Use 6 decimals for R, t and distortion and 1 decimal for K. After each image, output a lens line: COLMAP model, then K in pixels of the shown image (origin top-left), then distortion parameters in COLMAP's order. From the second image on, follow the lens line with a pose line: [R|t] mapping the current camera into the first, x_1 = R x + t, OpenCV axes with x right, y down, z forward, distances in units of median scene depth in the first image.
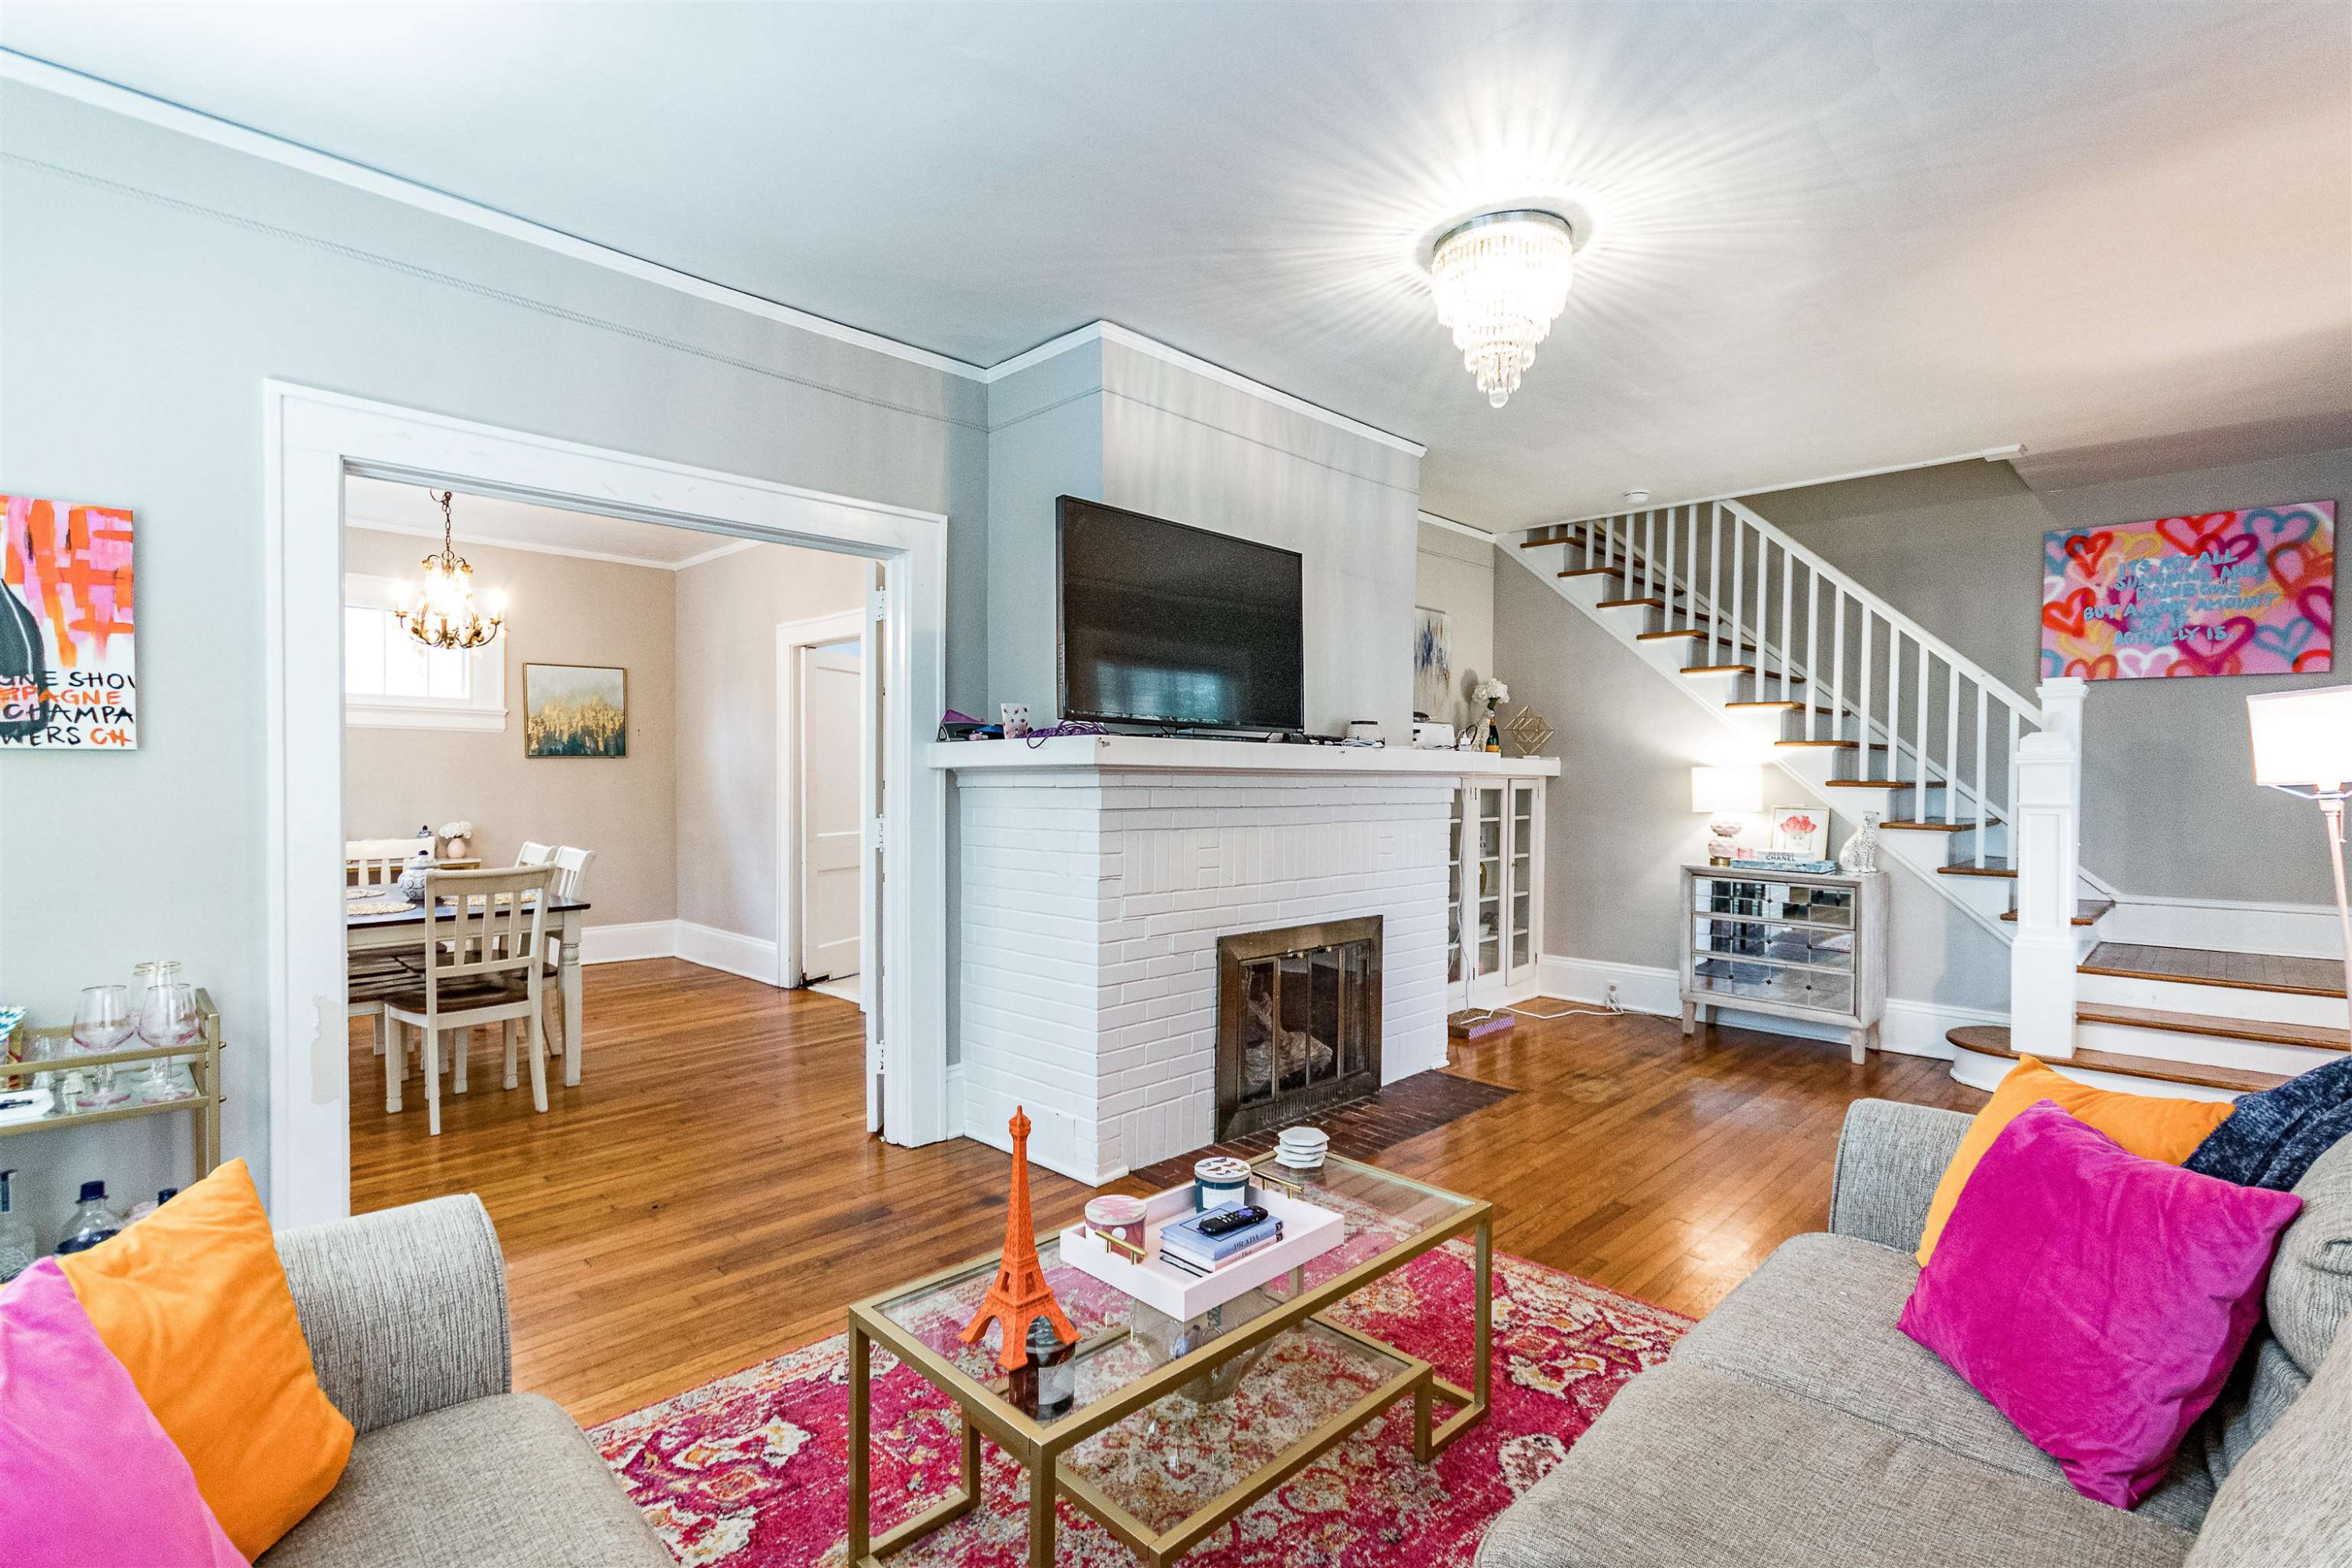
lens RADIAL K [[1085.2, 0, 1175.8], [0, 1085.2, 791.0], [0, 0, 1]] dist [0.008737, -0.005068]
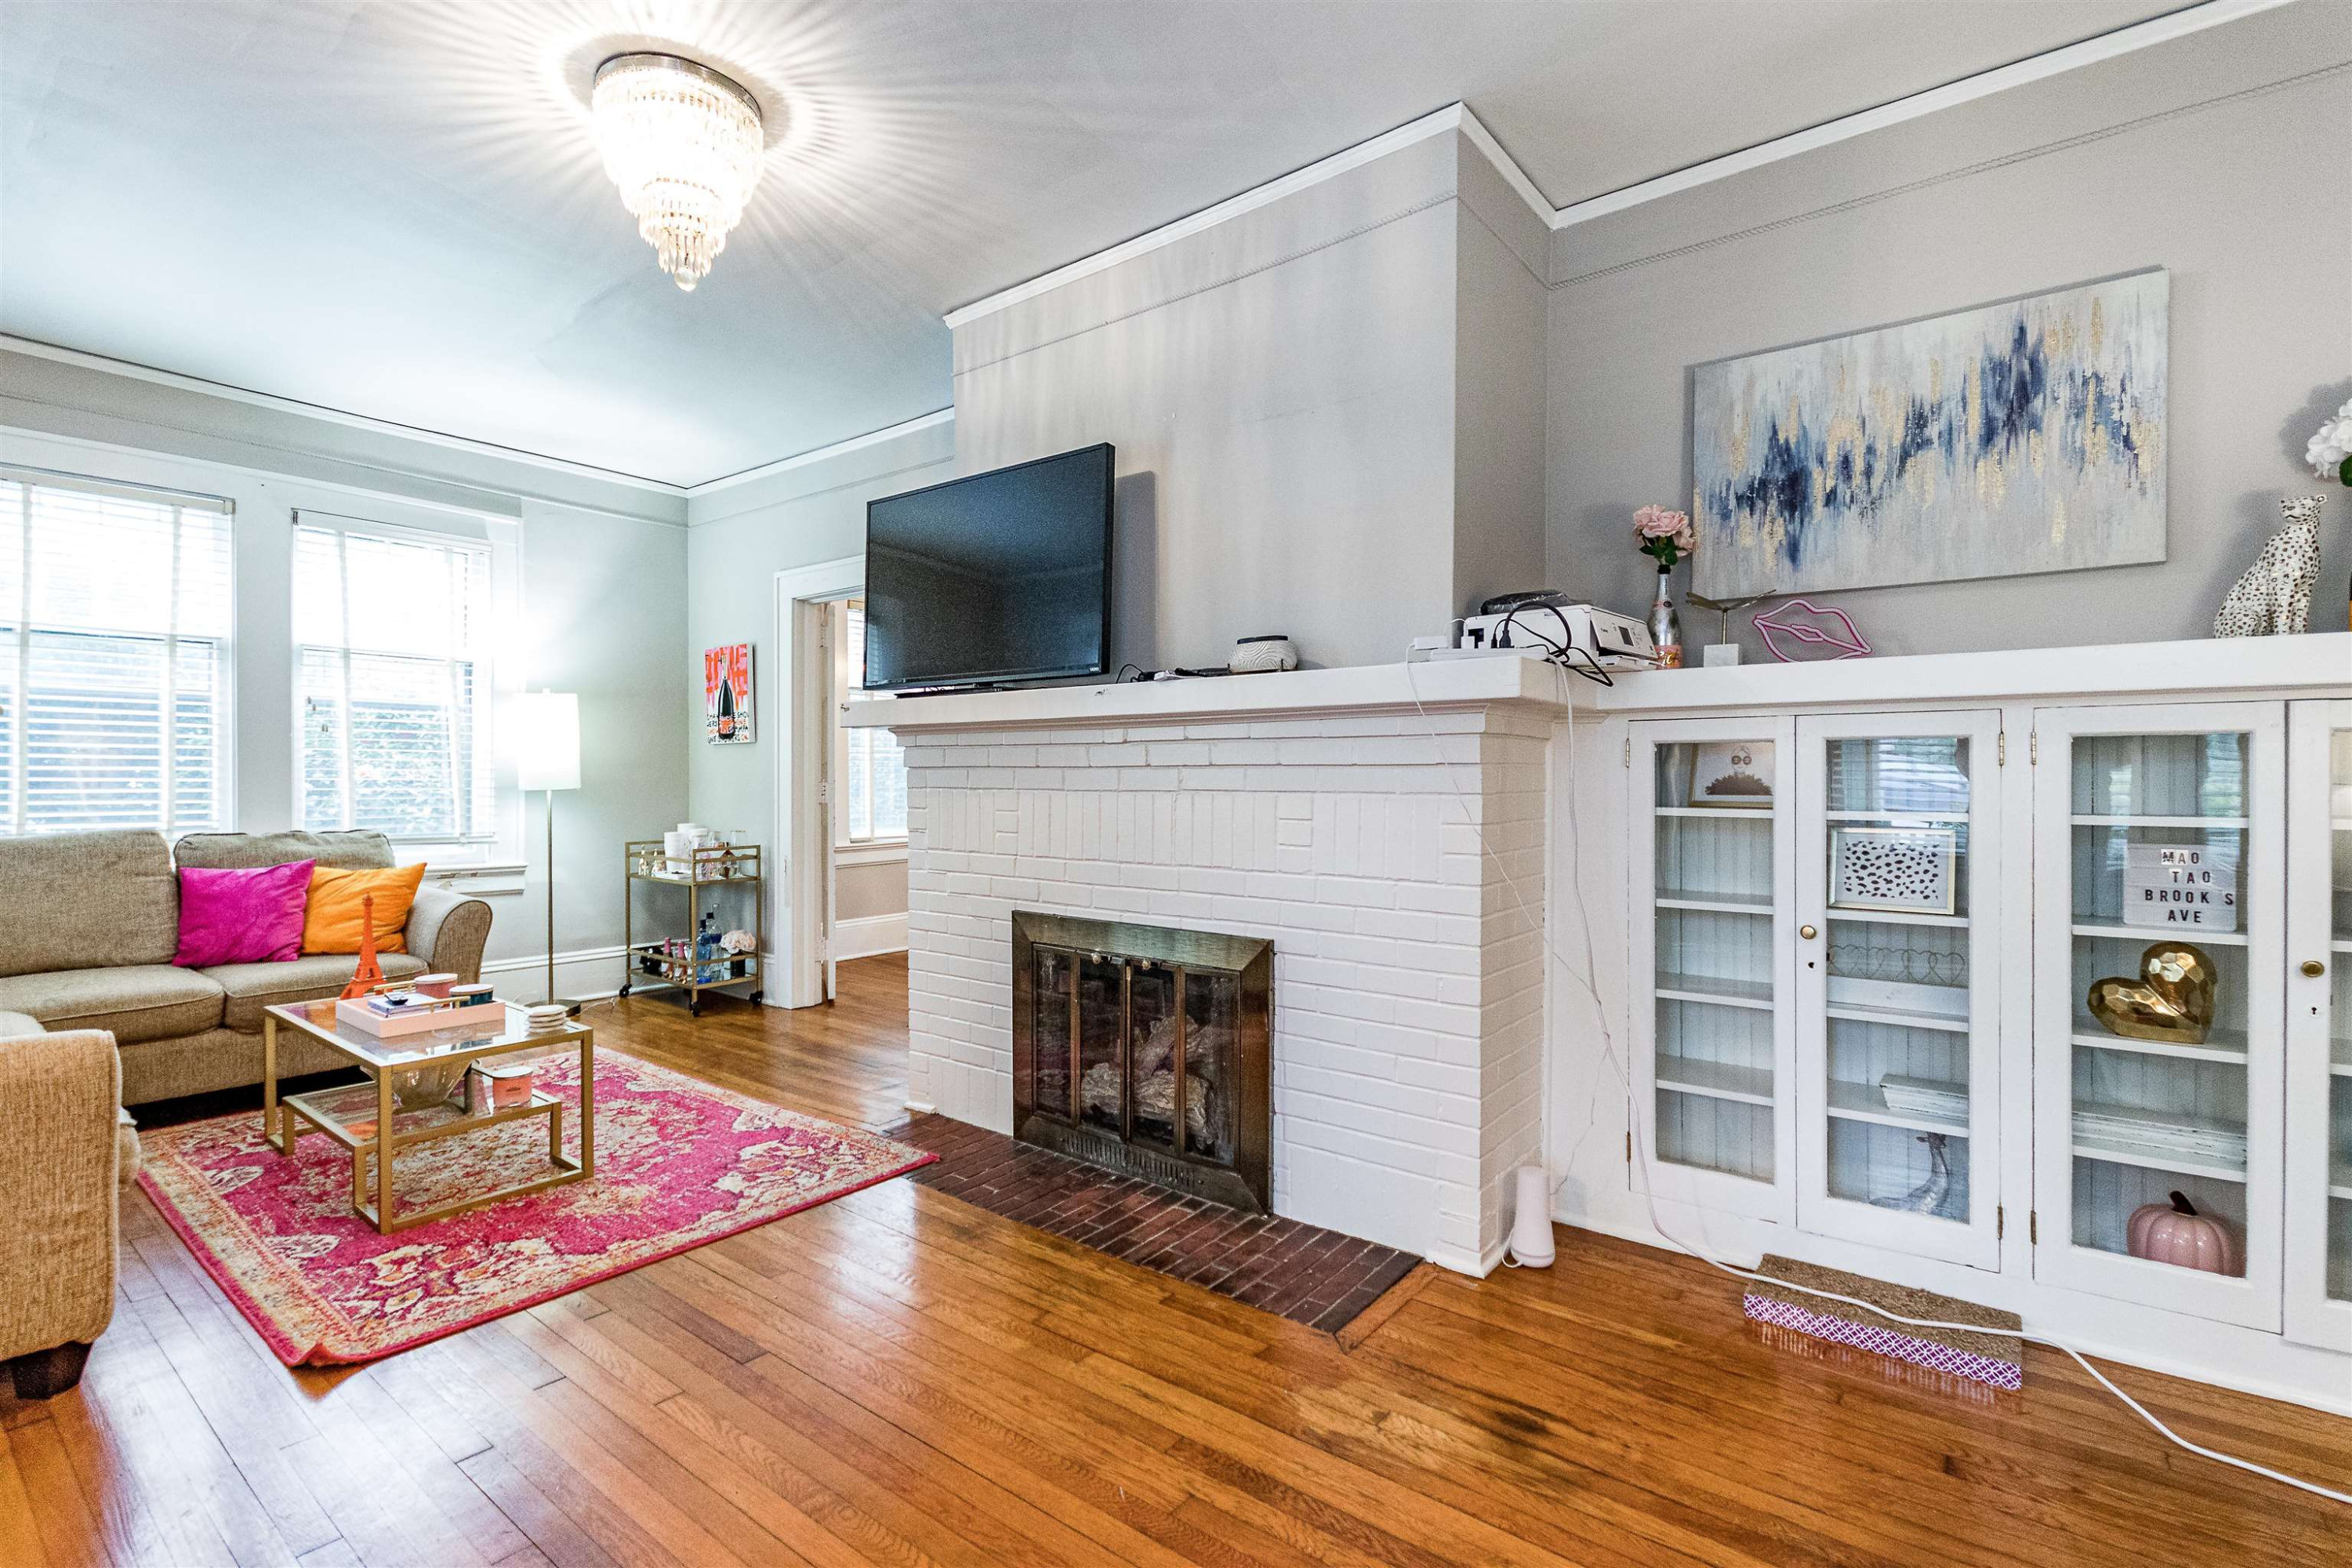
lens RADIAL K [[1085.2, 0, 1176.8], [0, 1085.2, 784.3], [0, 0, 1]] dist [0.008737, -0.005068]
pose [[0.116775, -0.000978, -0.993158, 0.886239], [-0.011837, 0.999927, -0.002377, 0.027996], [0.993088, 0.012033, 0.116755, 0.953369]]
